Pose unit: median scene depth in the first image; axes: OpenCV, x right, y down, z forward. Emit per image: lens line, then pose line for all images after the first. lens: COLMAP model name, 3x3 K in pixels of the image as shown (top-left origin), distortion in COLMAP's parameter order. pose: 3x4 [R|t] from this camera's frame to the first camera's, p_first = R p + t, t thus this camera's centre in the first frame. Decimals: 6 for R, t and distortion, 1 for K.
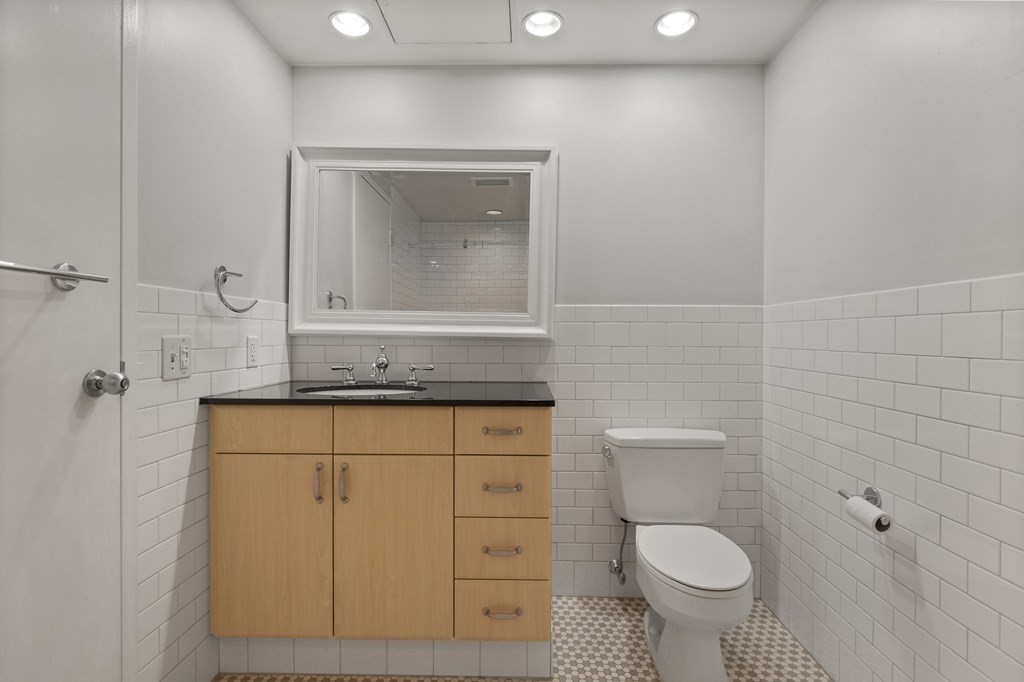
lens RADIAL K [[482.8, 0, 512.0], [0, 482.8, 341.0], [0, 0, 1]] dist [-0.003118, -0.000724]
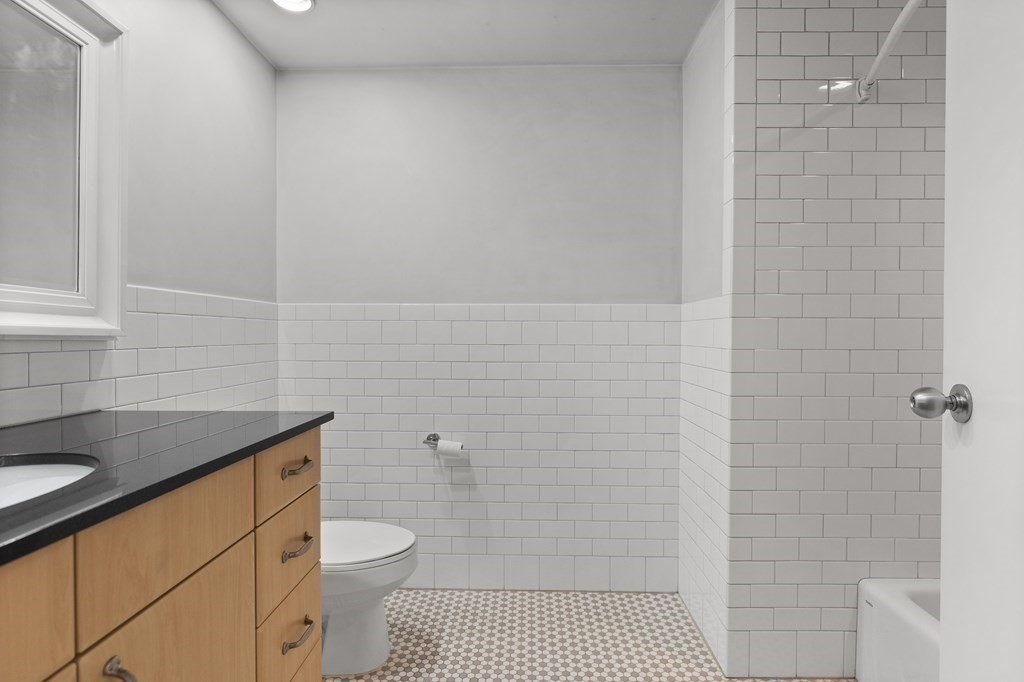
lens RADIAL K [[482.8, 0, 512.0], [0, 482.8, 341.0], [0, 0, 1]] dist [-0.003118, -0.000724]
pose [[0.001825, -0.004899, 0.999986, -0.532827], [0.006002, 0.999970, 0.004888, -0.000724], [-0.999980, 0.005993, 0.001854, 0.494593]]
